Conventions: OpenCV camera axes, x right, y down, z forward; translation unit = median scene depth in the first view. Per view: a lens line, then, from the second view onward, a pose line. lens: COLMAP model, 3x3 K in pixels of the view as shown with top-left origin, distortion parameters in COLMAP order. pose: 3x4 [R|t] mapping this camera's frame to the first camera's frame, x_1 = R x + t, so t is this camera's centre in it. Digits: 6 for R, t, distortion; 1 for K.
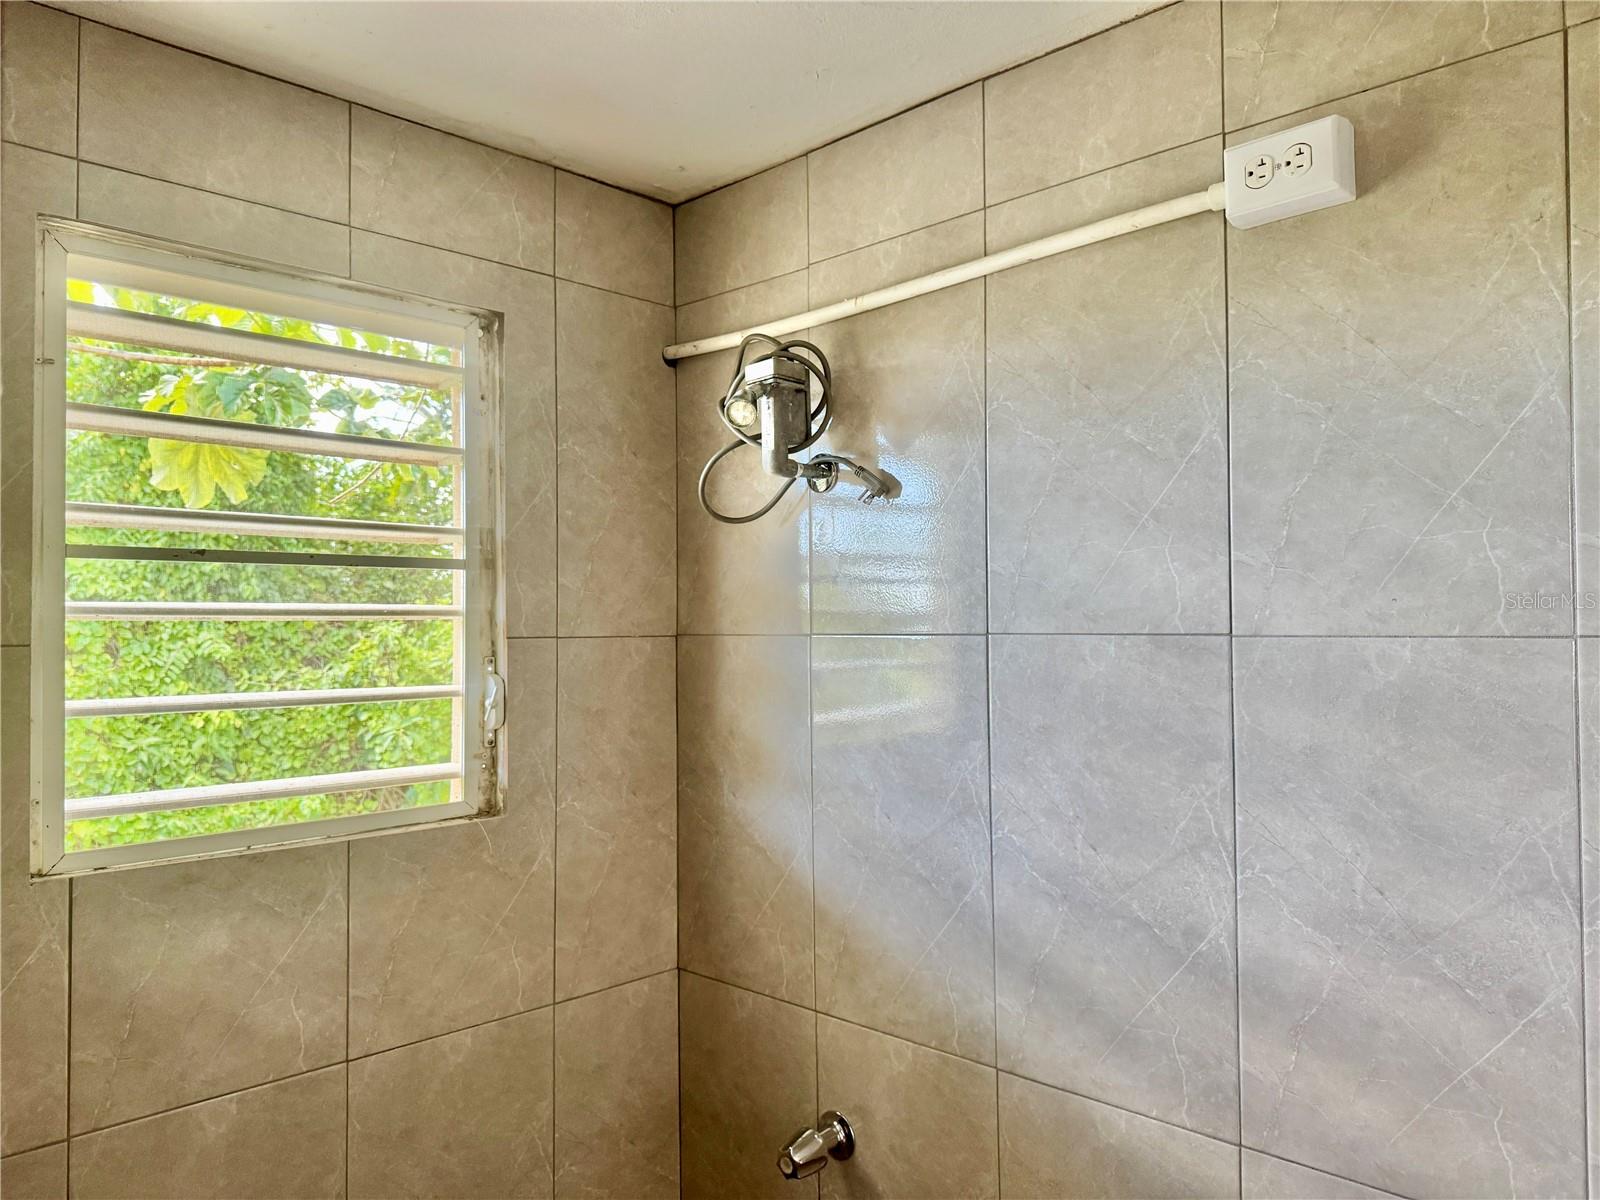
lens RADIAL K [[1126.4, 0, 798.9], [0, 1126.4, 602.7], [0, 0, 1]] dist [0.033929, -0.031289]
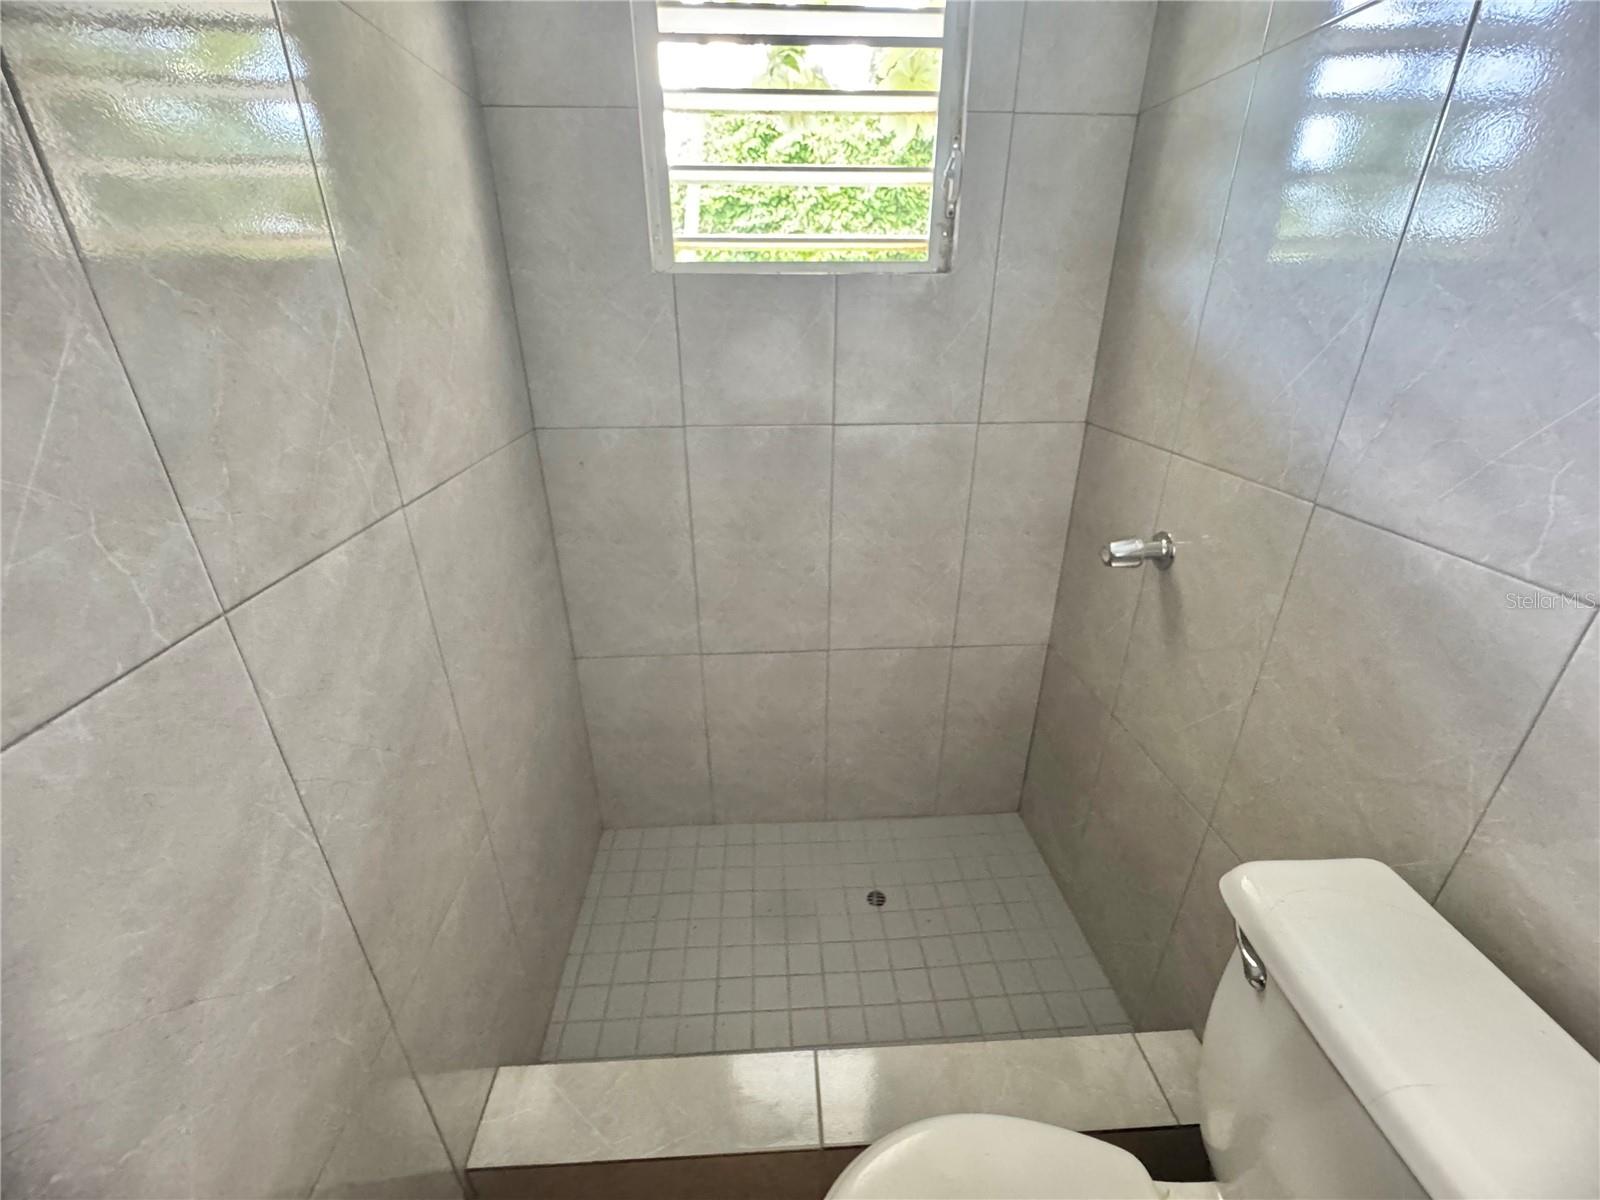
lens RADIAL K [[640.8, 0, 800.2], [0, 640.8, 597.6], [0, 0, 1]] dist [-0.004017, -0.000319]
pose [[0.738850, 0.285434, -0.610432, 0.185530], [0.009922, 0.901155, 0.433383, 0.207014], [0.673796, -0.326262, 0.662987, 0.243604]]
